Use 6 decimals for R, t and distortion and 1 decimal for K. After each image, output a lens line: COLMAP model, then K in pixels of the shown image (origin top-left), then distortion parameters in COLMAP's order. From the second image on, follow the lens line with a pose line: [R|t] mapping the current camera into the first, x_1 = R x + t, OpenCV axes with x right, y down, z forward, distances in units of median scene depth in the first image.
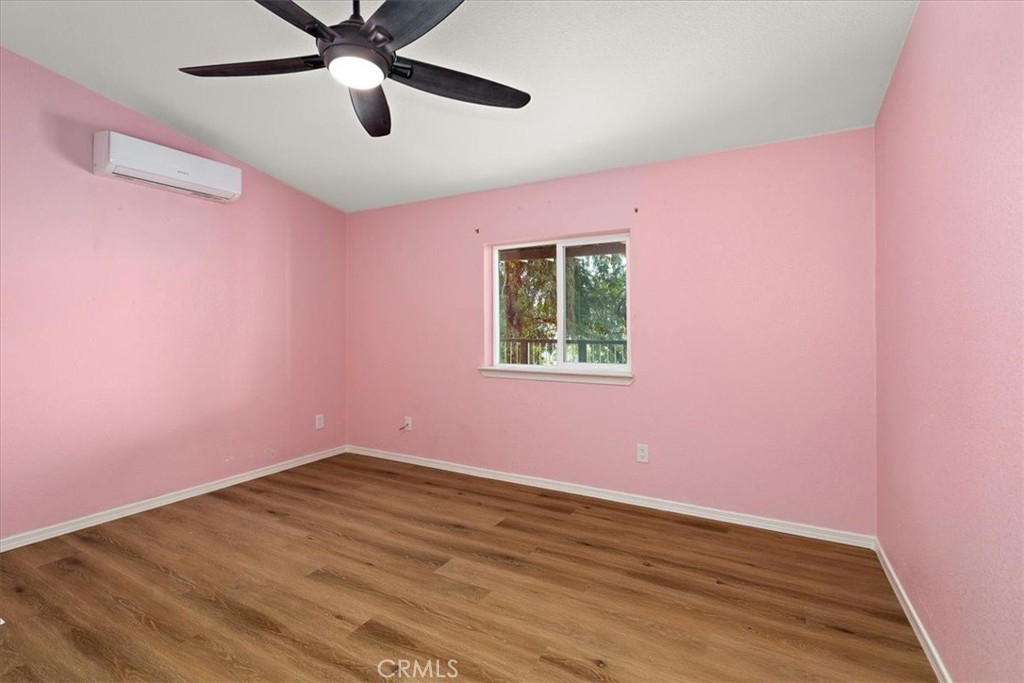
lens RADIAL K [[465.6, 0, 512.0], [0, 465.6, 334.2], [0, 0, 1]] dist [-0.000968, 0.000067]
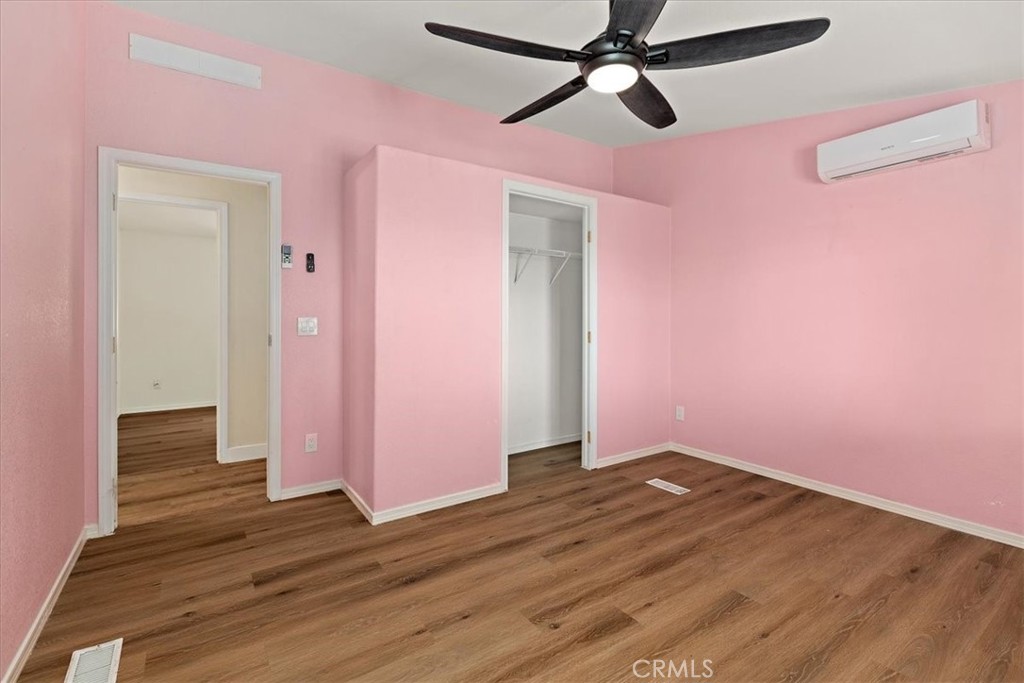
lens RADIAL K [[465.6, 0, 511.4], [0, 465.6, 321.8], [0, 0, 1]] dist [-0.000968, 0.000067]
pose [[-0.456514, 0.002980, -0.889711, 0.563336], [-0.014518, 0.999836, 0.010798, -0.010852], [0.889598, 0.017847, -0.456396, 1.008607]]
